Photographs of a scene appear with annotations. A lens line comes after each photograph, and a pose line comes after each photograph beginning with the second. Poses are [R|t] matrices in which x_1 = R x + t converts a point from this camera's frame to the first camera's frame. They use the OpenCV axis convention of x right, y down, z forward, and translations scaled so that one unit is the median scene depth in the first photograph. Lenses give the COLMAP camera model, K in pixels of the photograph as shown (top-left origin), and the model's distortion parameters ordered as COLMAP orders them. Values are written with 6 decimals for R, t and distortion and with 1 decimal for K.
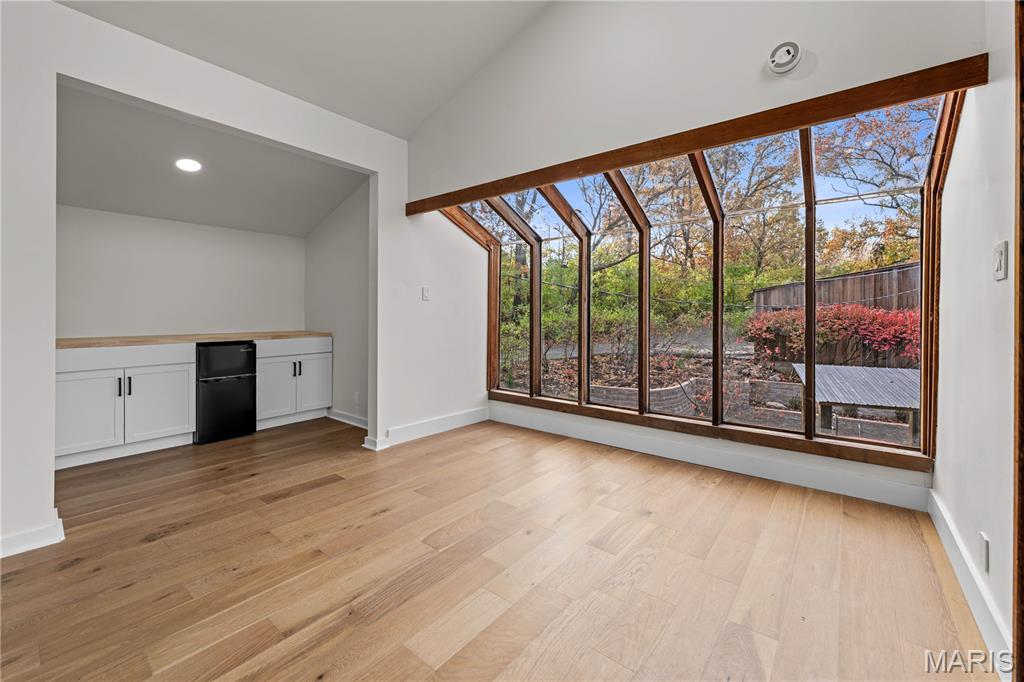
lens RADIAL K [[417.6, 0, 517.7], [0, 417.6, 312.8], [0, 0, 1]] dist [0.000511, 0.000034]
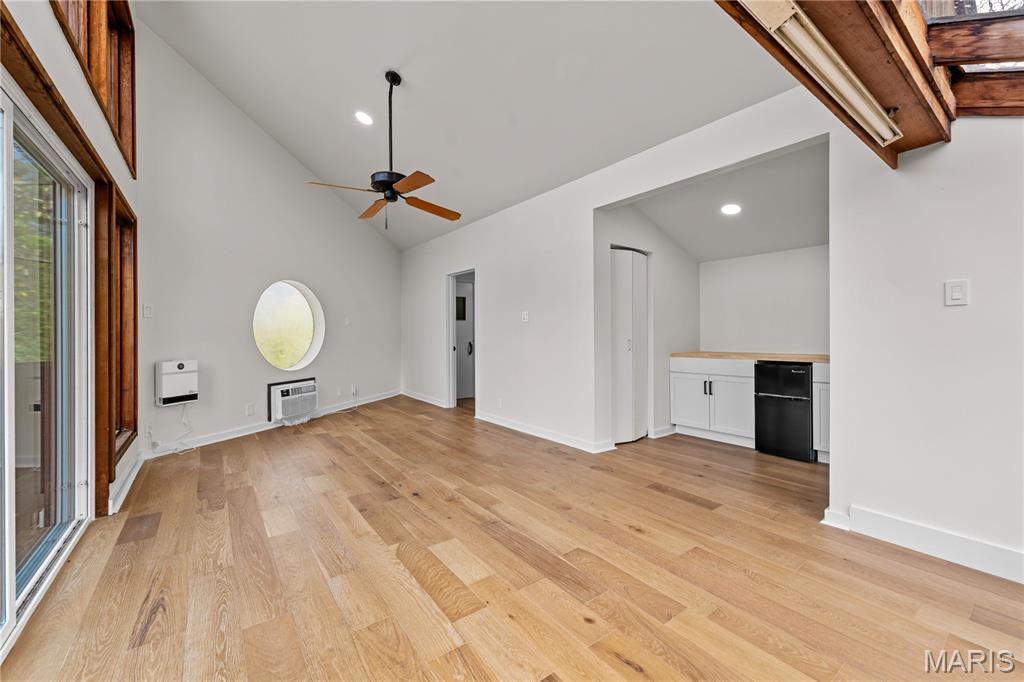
lens RADIAL K [[417.6, 0, 514.9], [0, 417.6, 338.1], [0, 0, 1]] dist [0.000511, 0.000034]
pose [[-0.260134, 0.005720, -0.965556, 0.686944], [0.002894, 0.999983, 0.005144, 0.003594], [0.965568, -0.001456, -0.260146, 0.918173]]
